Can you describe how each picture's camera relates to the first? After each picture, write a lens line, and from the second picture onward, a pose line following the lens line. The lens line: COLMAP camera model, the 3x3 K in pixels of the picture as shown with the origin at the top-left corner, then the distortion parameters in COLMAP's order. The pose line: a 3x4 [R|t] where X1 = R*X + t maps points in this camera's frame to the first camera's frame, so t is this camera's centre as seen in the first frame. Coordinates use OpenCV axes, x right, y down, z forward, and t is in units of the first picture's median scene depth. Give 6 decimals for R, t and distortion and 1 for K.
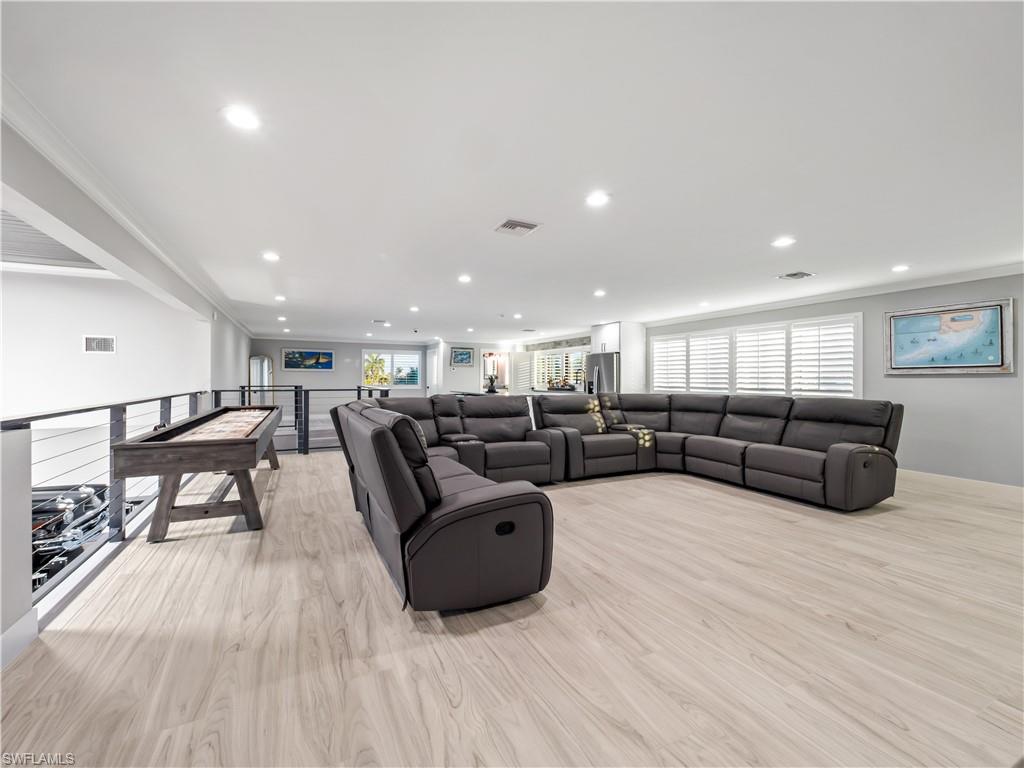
lens RADIAL K [[433.7, 0, 507.2], [0, 433.7, 381.1], [0, 0, 1]] dist [-0.004934, -0.000375]
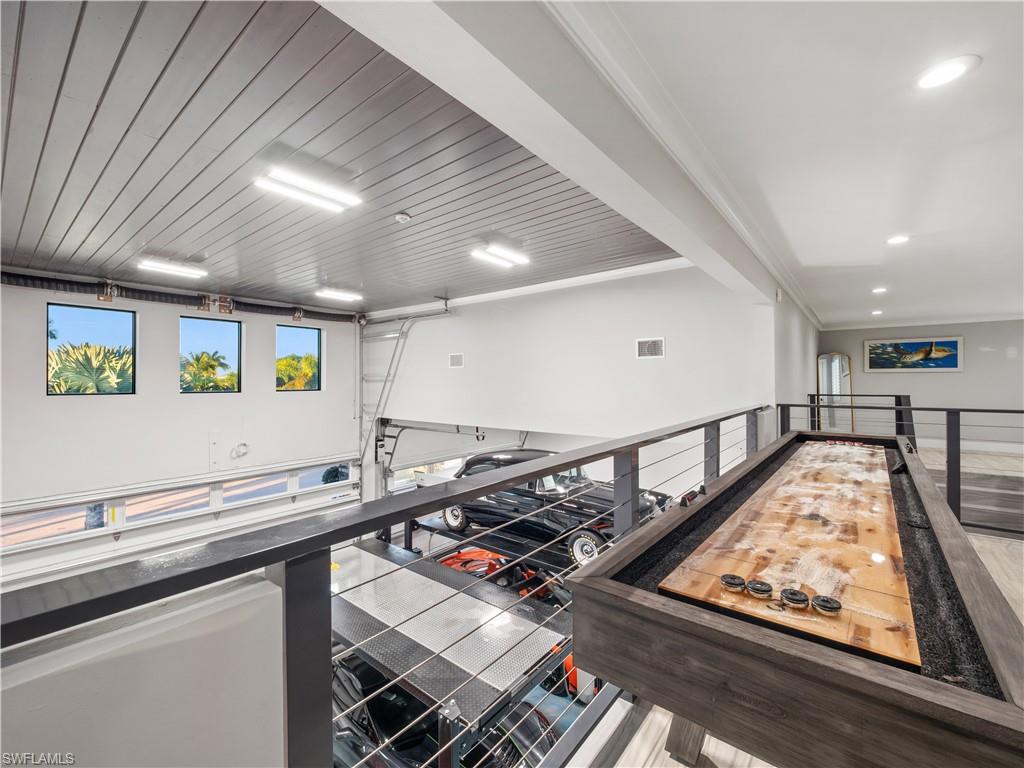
lens RADIAL K [[433.7, 0, 507.5], [0, 433.7, 382.5], [0, 0, 1]] dist [-0.004934, -0.000375]
pose [[0.423071, -0.005101, -0.906082, -0.192853], [0.003007, 0.999987, -0.004225, -0.009326], [0.906092, -0.000937, 0.423081, 0.259569]]
